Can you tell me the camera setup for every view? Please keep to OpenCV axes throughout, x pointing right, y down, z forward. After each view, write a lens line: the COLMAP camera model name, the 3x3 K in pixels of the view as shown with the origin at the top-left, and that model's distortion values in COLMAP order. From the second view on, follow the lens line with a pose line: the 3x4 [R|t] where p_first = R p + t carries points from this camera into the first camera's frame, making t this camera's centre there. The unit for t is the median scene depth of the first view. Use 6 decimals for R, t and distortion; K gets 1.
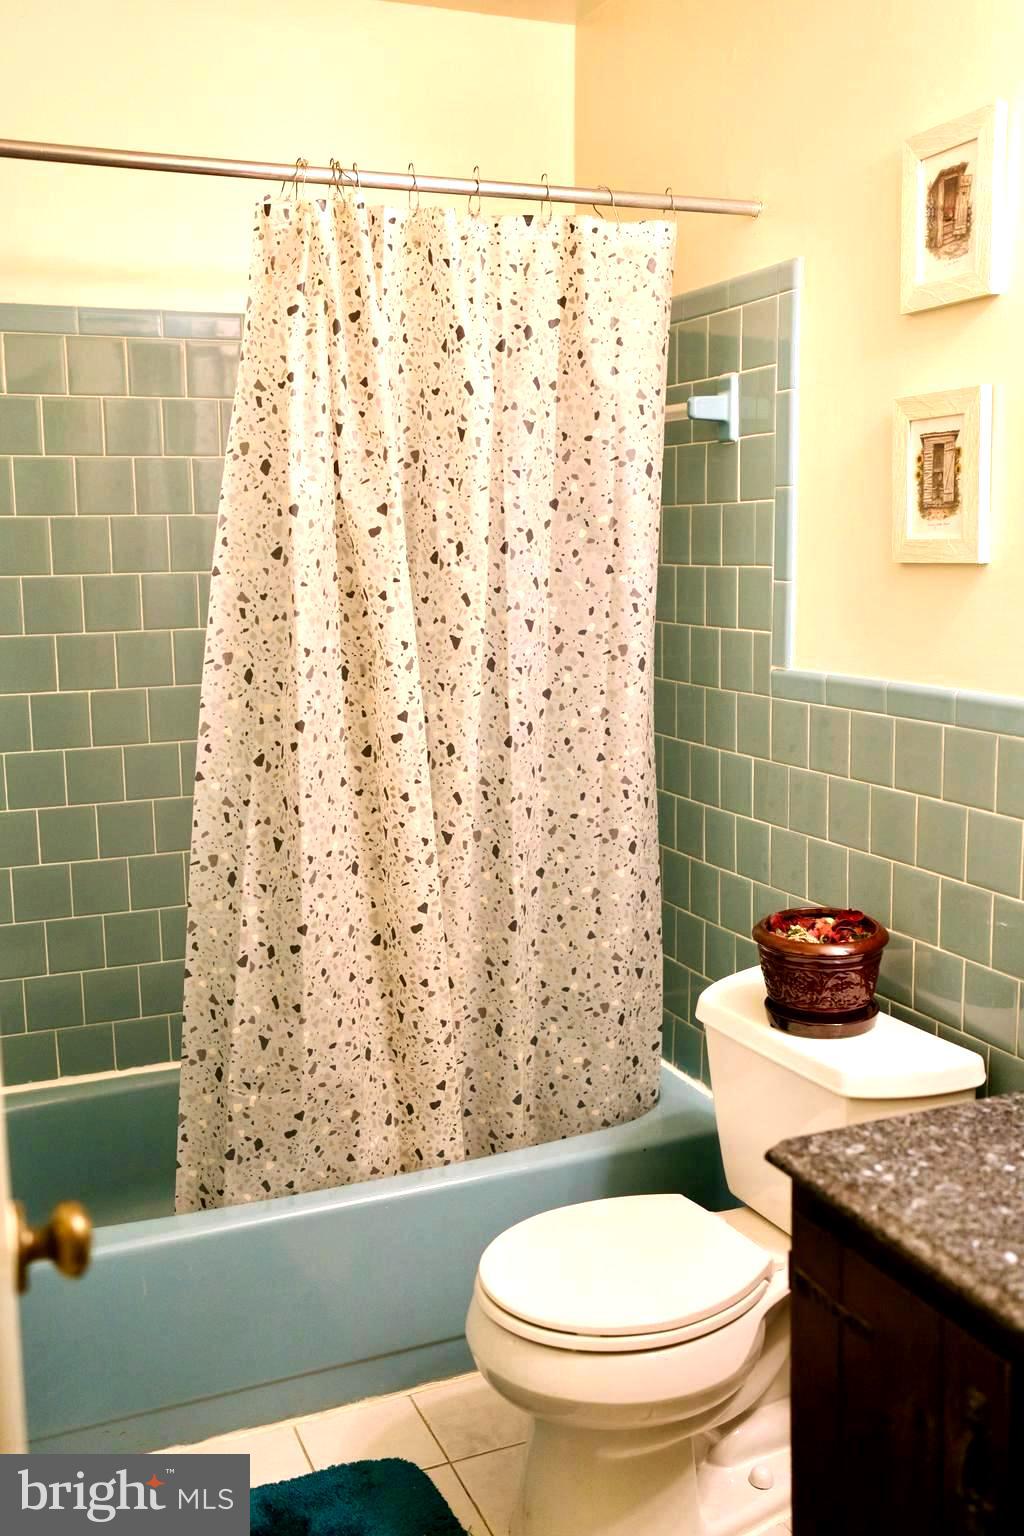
lens RADIAL K [[1492.3, 0, 512.0], [0, 1492.3, 768.0], [0, 0, 1]] dist [-0.080825, 0.170554]
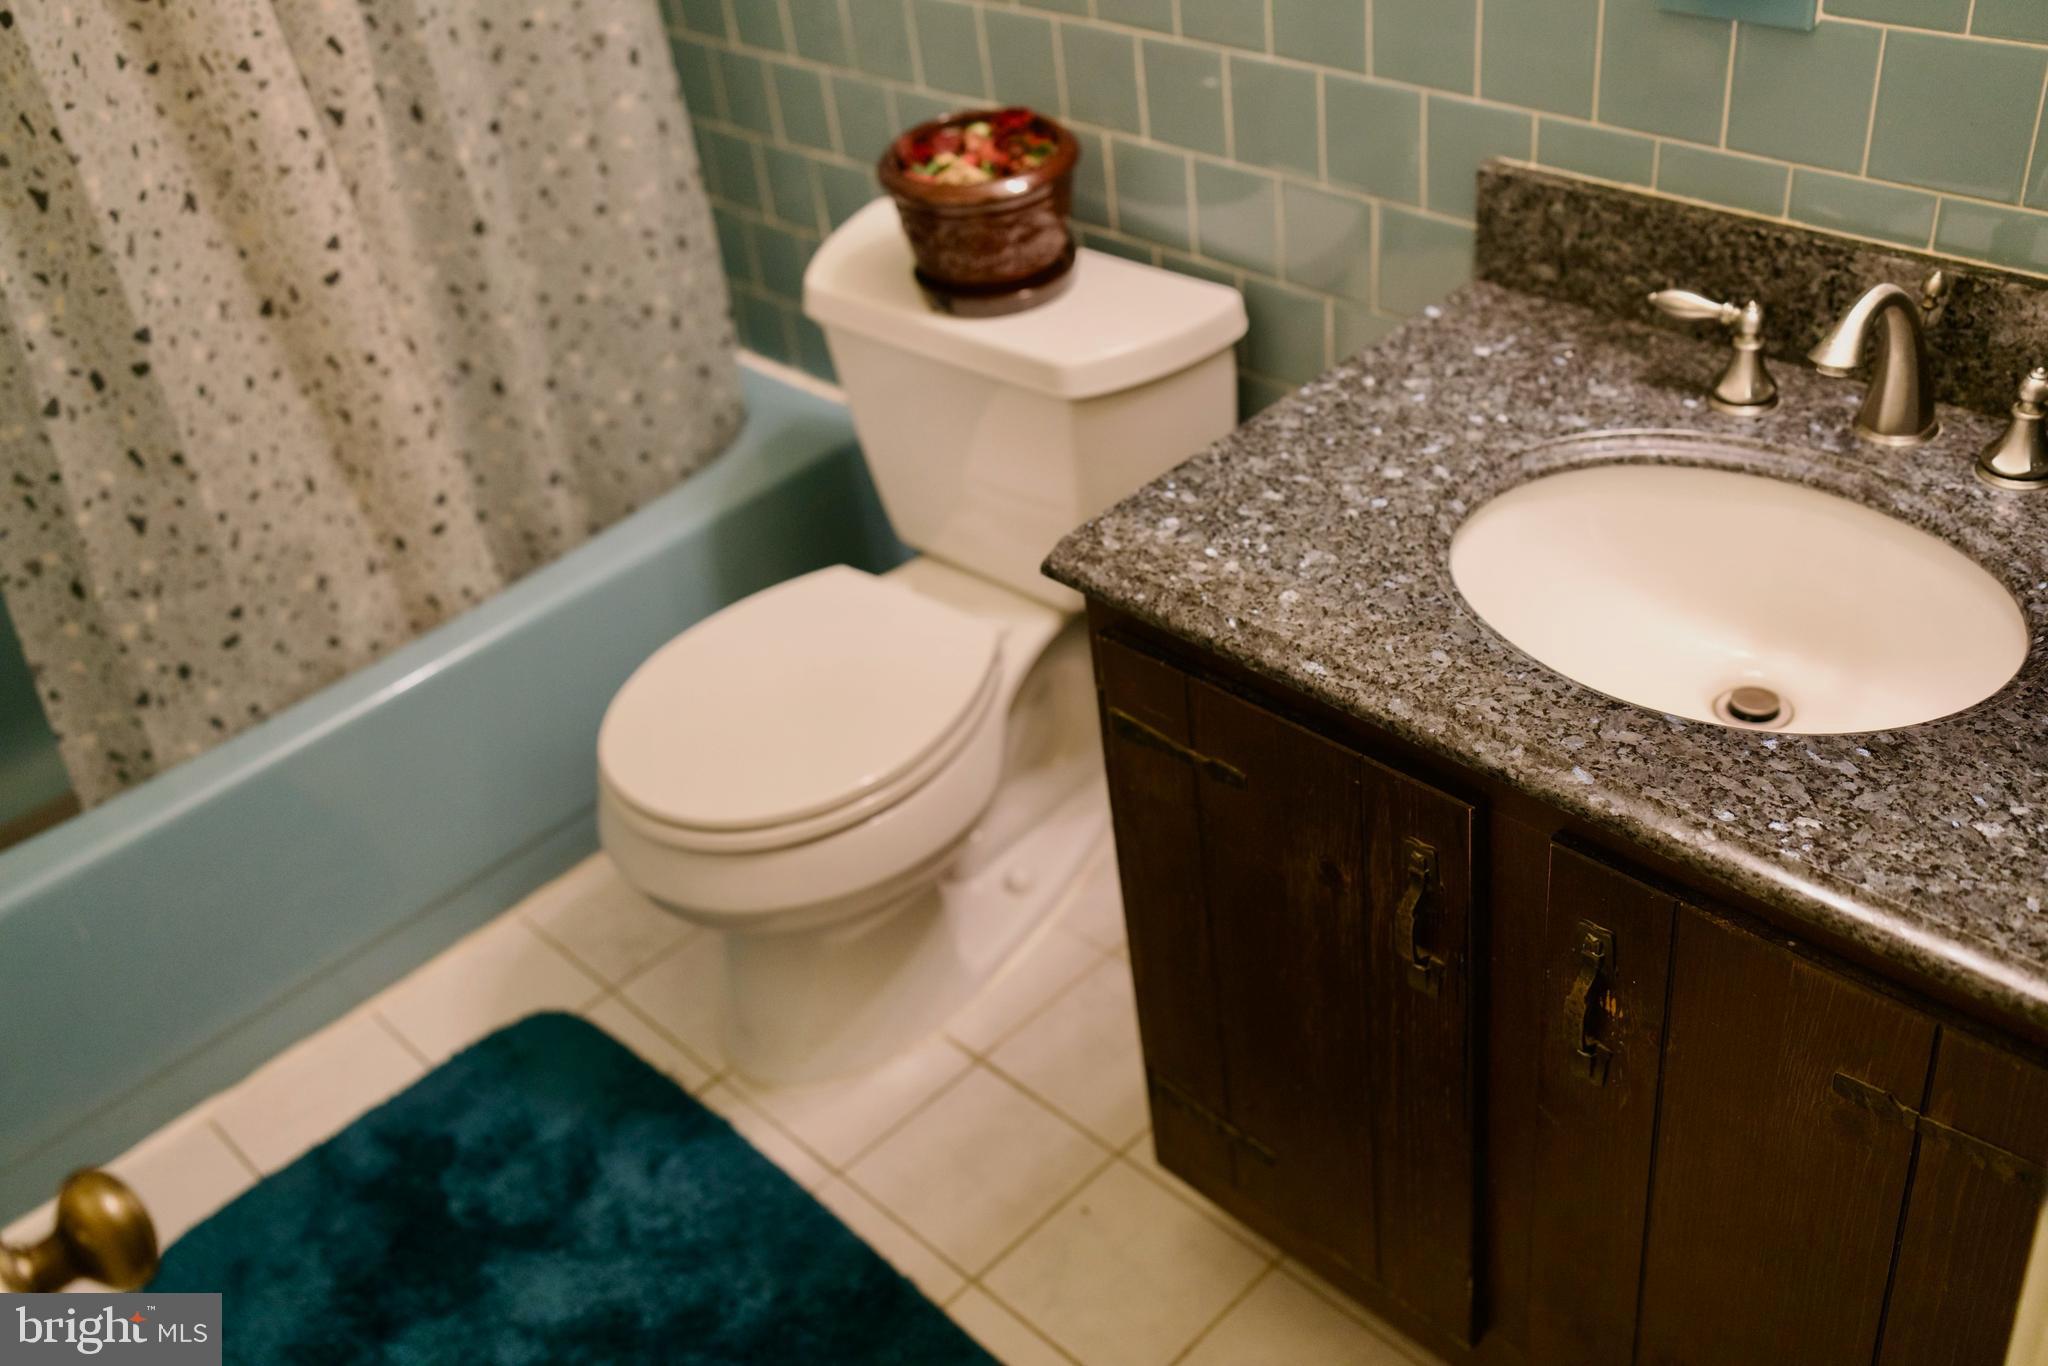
lens RADIAL K [[1989.7, 0, 1089.9], [0, 1989.7, 680.7], [0, 0, 1]] dist [-0.080825, 0.170554]
pose [[0.917587, -0.288333, 0.273677, -0.048848], [0.142221, 0.880964, 0.451304, -0.067737], [-0.371225, -0.375188, 0.849368, 0.146634]]
